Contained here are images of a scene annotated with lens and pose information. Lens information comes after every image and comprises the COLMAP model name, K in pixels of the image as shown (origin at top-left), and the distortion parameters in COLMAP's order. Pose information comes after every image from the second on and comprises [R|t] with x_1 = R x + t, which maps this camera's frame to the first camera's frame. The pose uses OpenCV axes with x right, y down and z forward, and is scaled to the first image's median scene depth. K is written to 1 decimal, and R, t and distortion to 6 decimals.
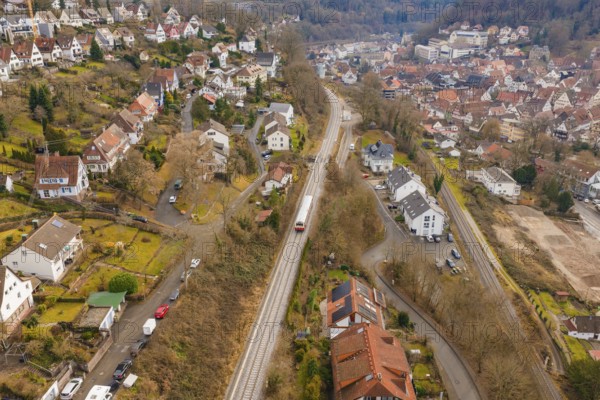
lens RADIAL K [[495.4, 0, 300.0], [0, 495.4, 200.0], [0, 0, 1]] dist [0.014976, -0.011887]
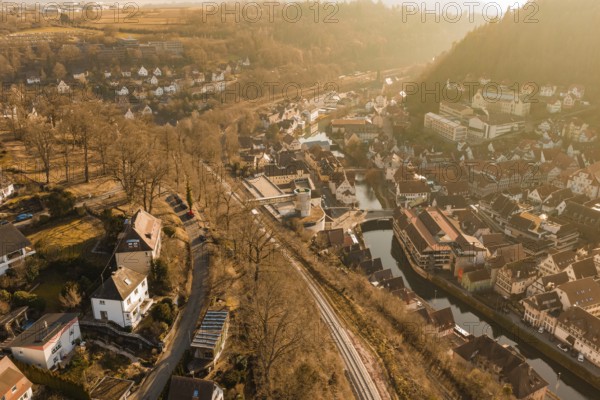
lens RADIAL K [[495.4, 0, 300.0], [0, 495.4, 200.0], [0, 0, 1]] dist [0.014976, -0.011887]
pose [[0.994093, -0.037036, 0.102014, -0.022749], [0.039418, 0.998993, -0.021430, -0.372477], [-0.101118, 0.025324, 0.994552, 0.693414]]
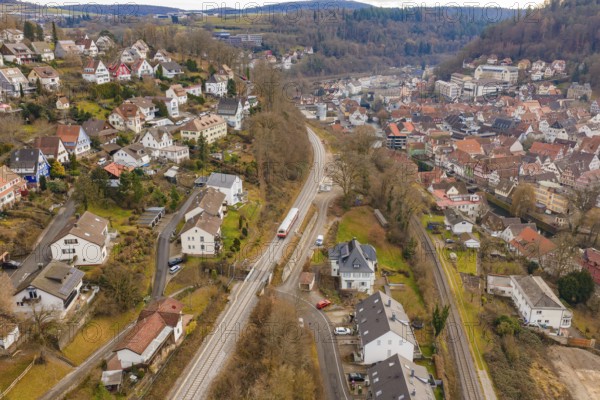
lens RADIAL K [[495.4, 0, 300.0], [0, 495.4, 200.0], [0, 0, 1]] dist [0.014976, -0.011887]
pose [[0.998430, 0.017601, -0.053177, 0.078932], [-0.020481, 0.998325, -0.054108, -0.087194], [0.052136, 0.055112, 0.997118, 0.211604]]
